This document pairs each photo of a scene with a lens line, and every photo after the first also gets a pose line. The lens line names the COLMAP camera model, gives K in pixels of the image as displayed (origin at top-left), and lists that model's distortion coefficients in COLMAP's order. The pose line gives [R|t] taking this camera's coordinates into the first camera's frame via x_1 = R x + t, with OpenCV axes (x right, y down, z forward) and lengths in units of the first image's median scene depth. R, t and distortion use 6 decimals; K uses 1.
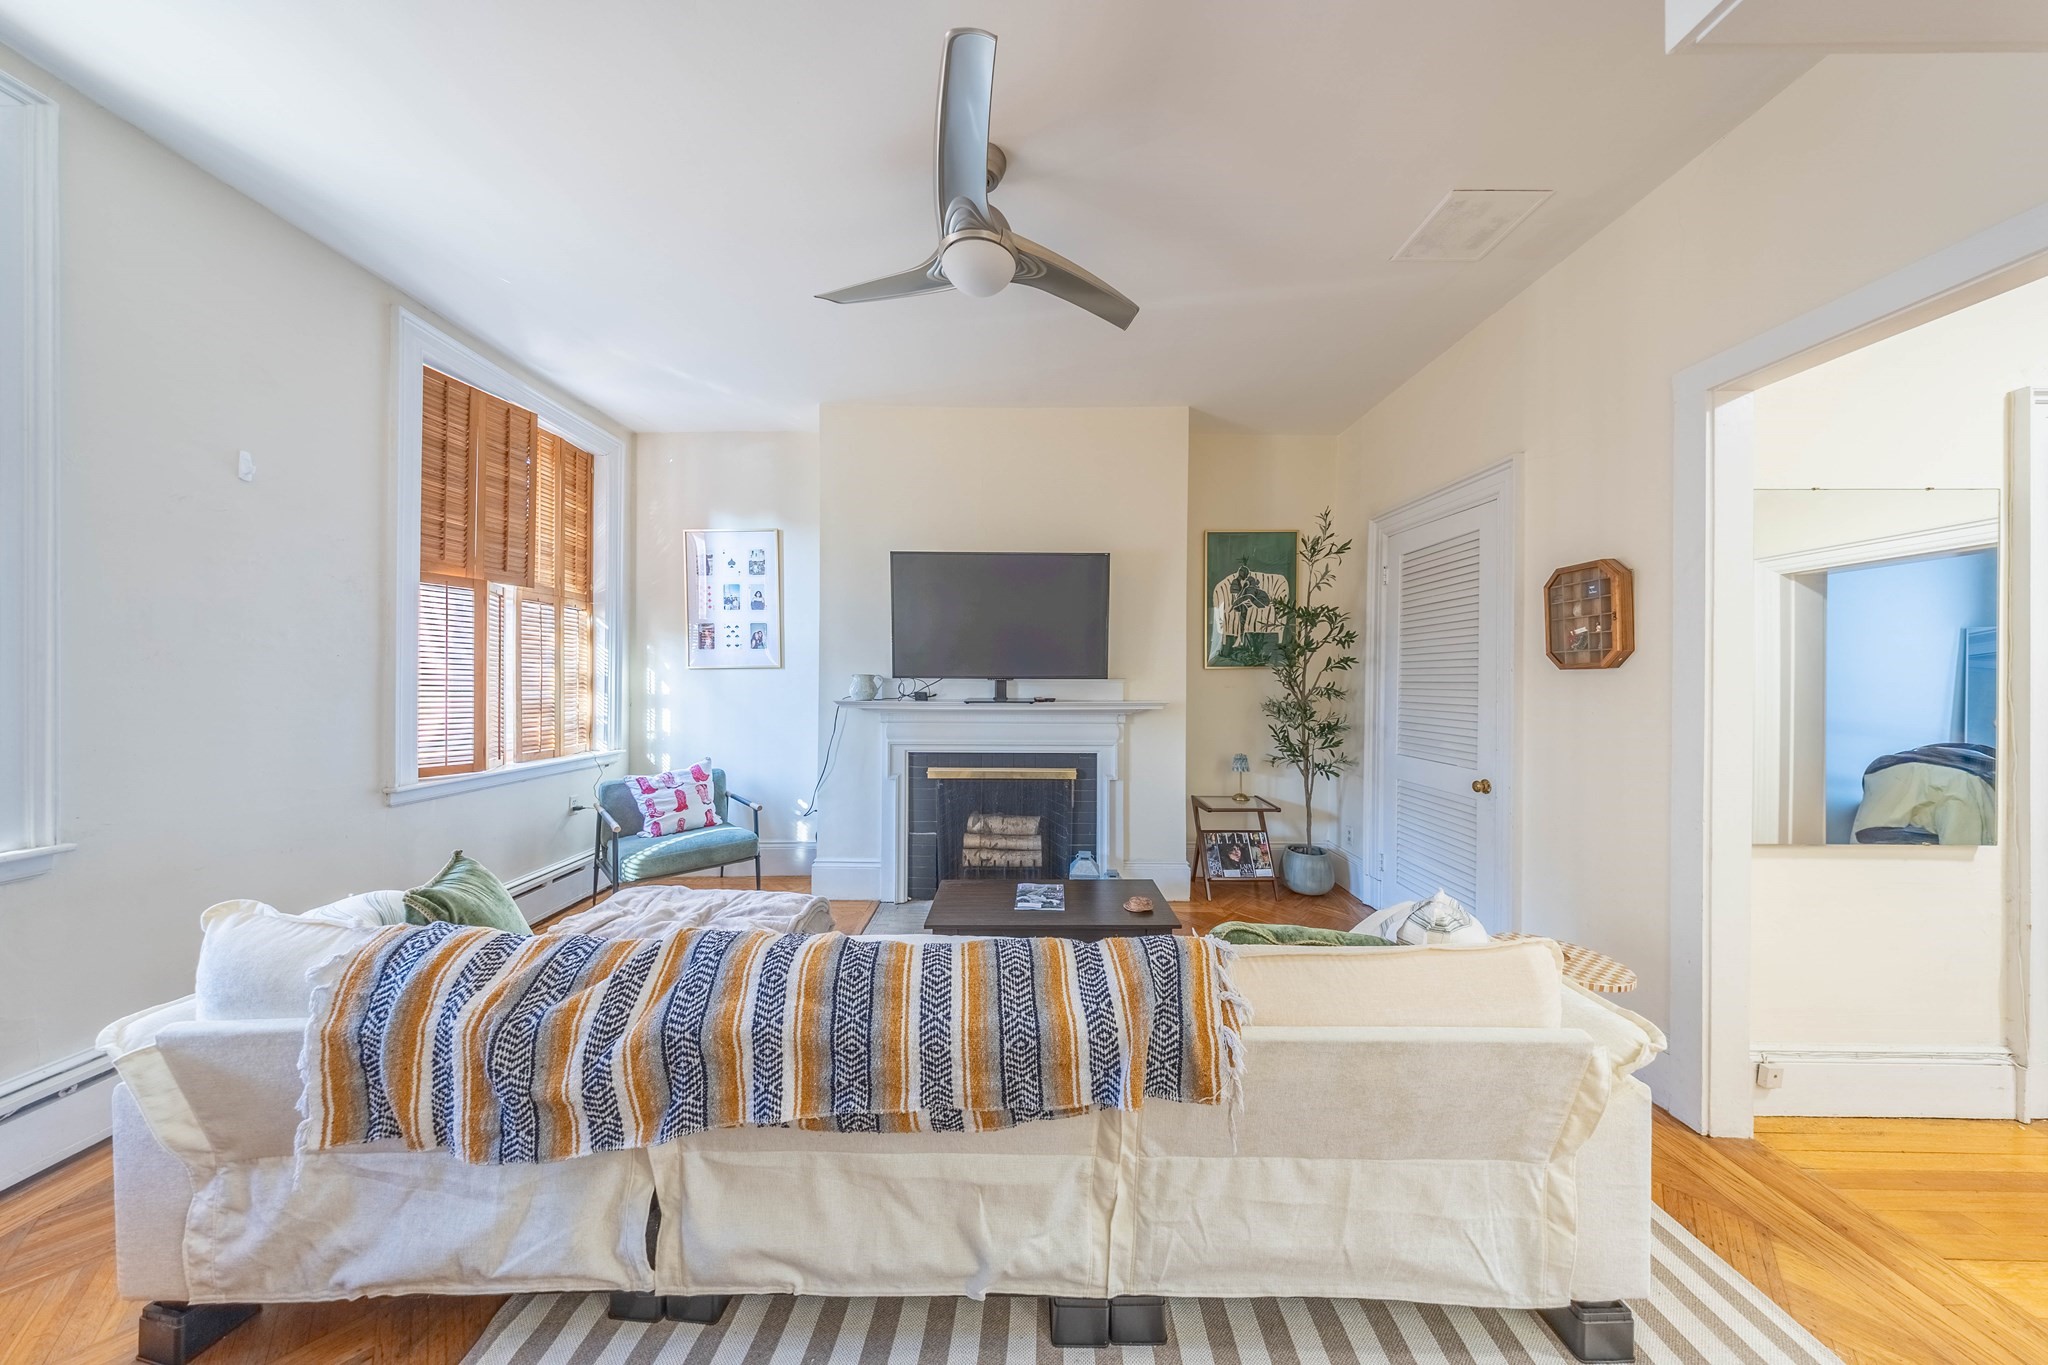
lens RADIAL K [[591.6, 0, 1027.3], [0, 591.6, 682.7], [0, 0, 1]] dist [-0.001861, -0.000074]
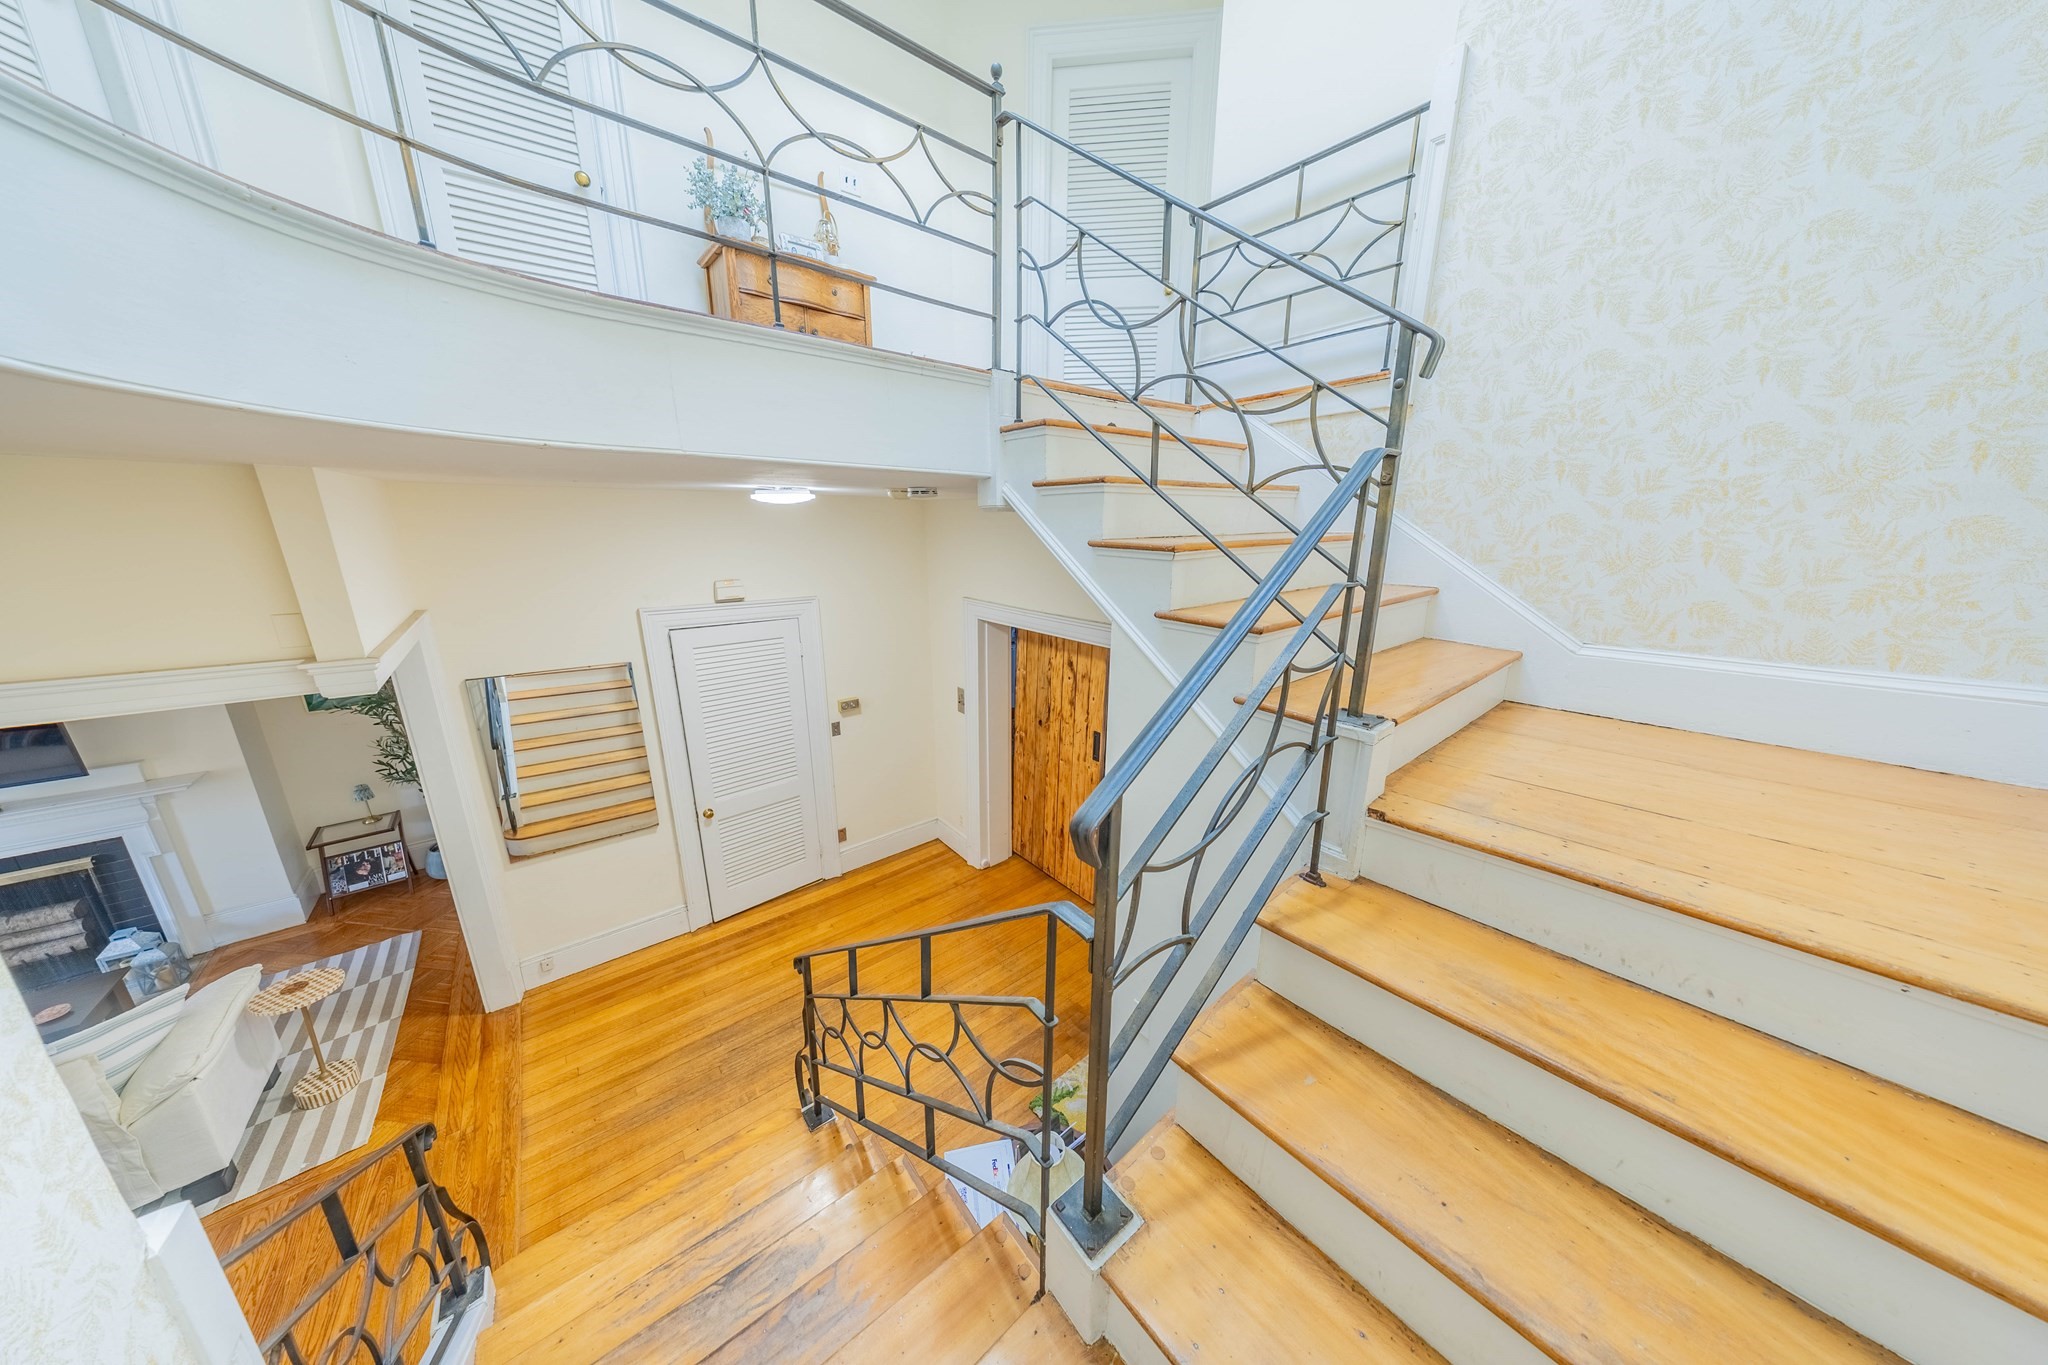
lens RADIAL K [[591.6, 0, 1027.3], [0, 591.6, 682.7], [0, 0, 1]] dist [-0.001861, -0.000074]
pose [[0.774374, -0.163142, 0.611334, 0.734551], [-0.001591, 0.965683, 0.259720, -0.391969], [-0.632726, -0.202093, 0.747540, -0.674595]]
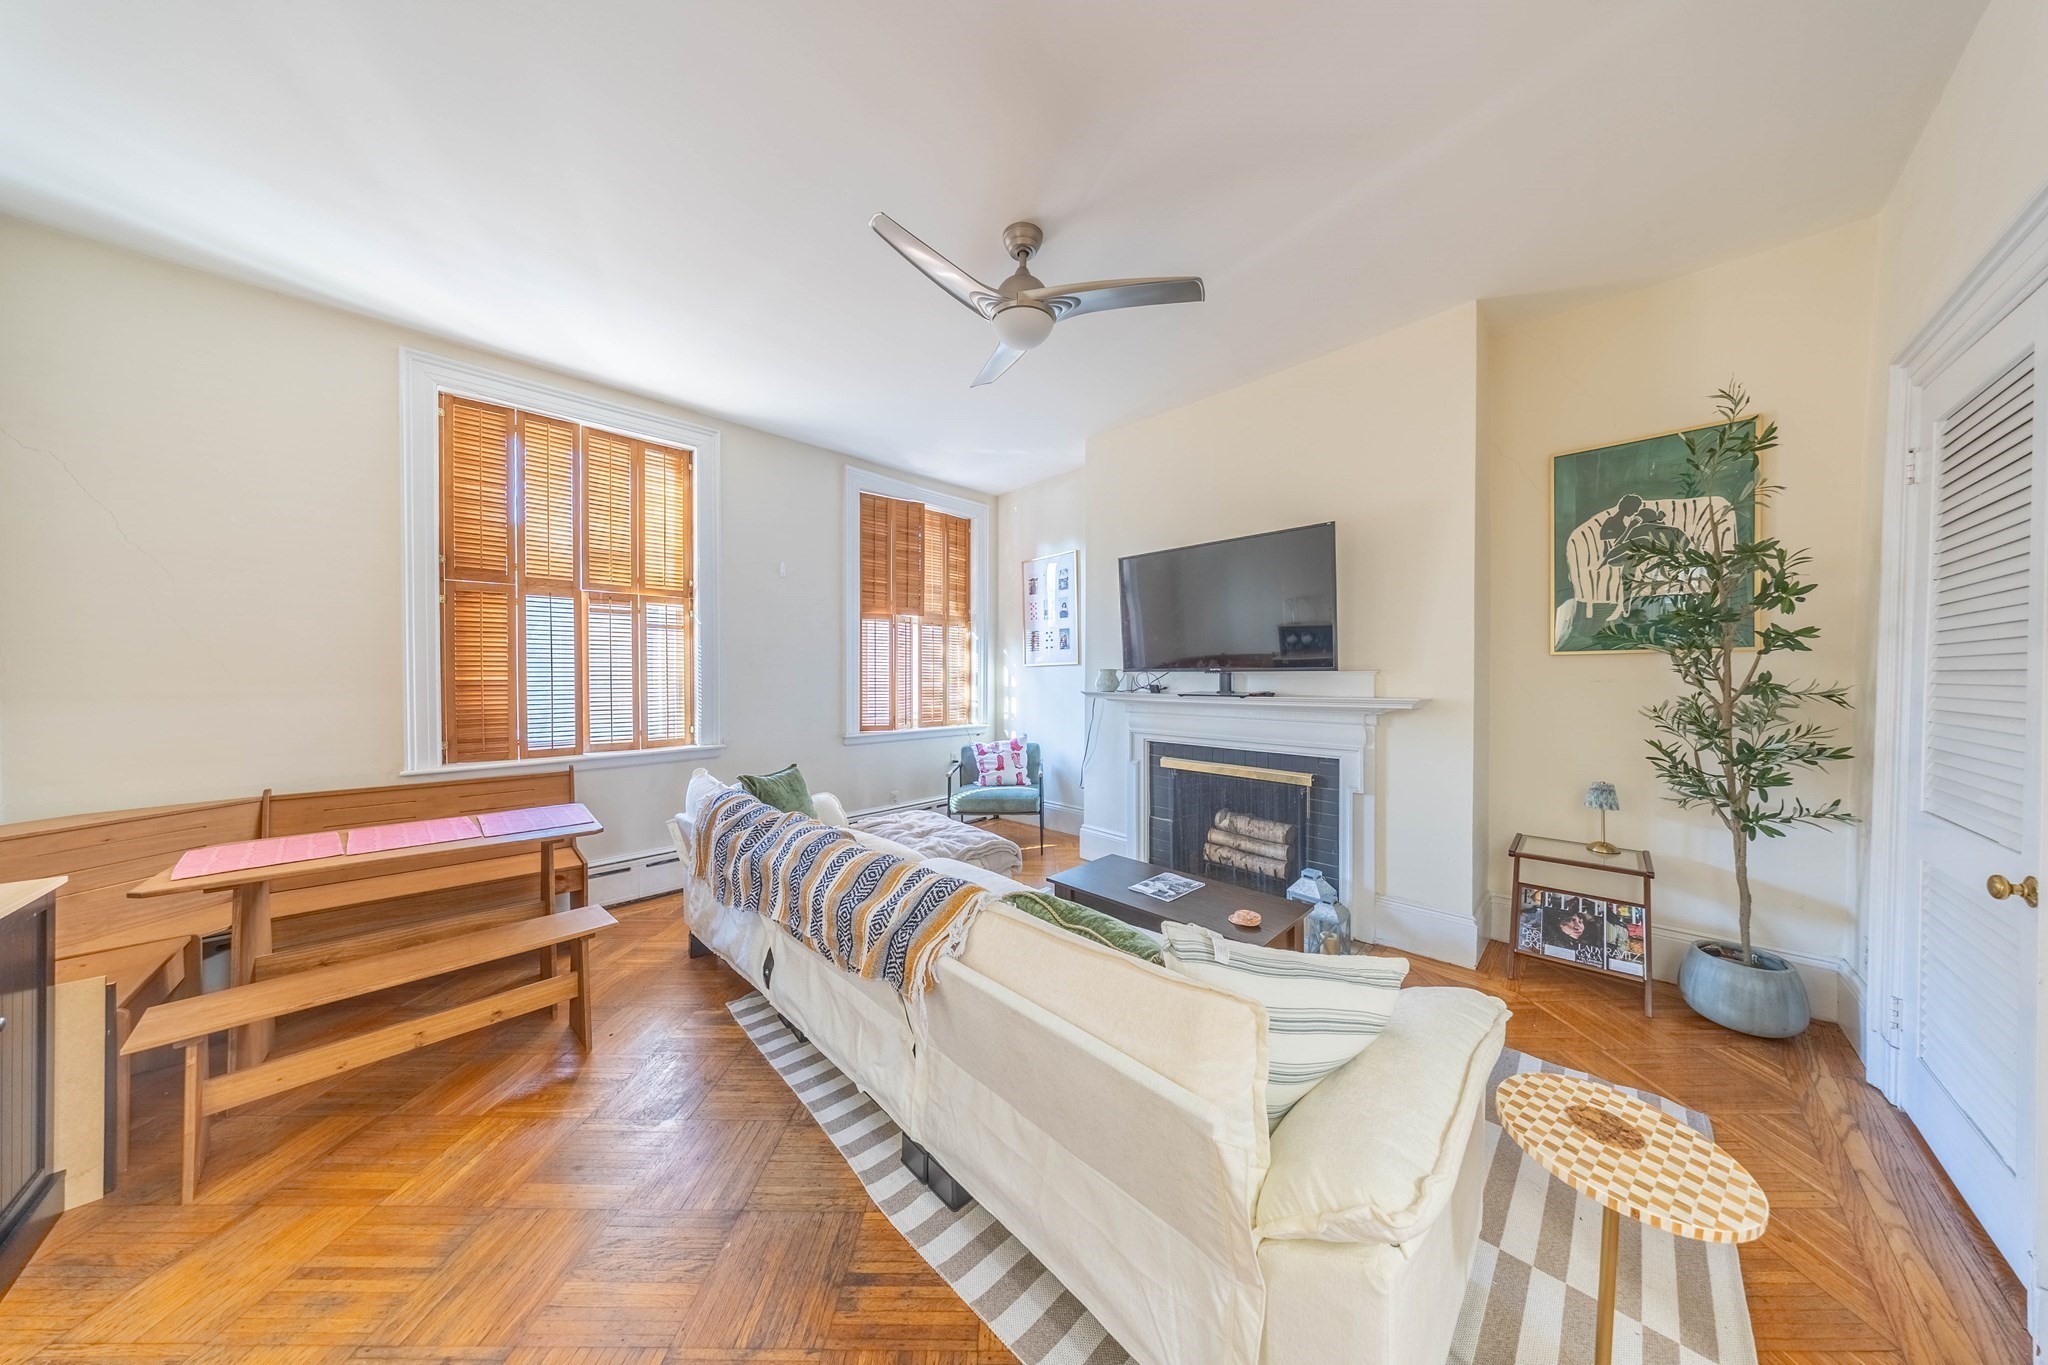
lens RADIAL K [[591.6, 0, 1027.3], [0, 591.6, 682.7], [0, 0, 1]] dist [-0.001861, -0.000074]
pose [[0.708235, 0.002778, -0.705971, 0.391886], [-0.000726, 0.999995, 0.003207, 0.008100], [0.705976, -0.001759, 0.708234, 0.081445]]
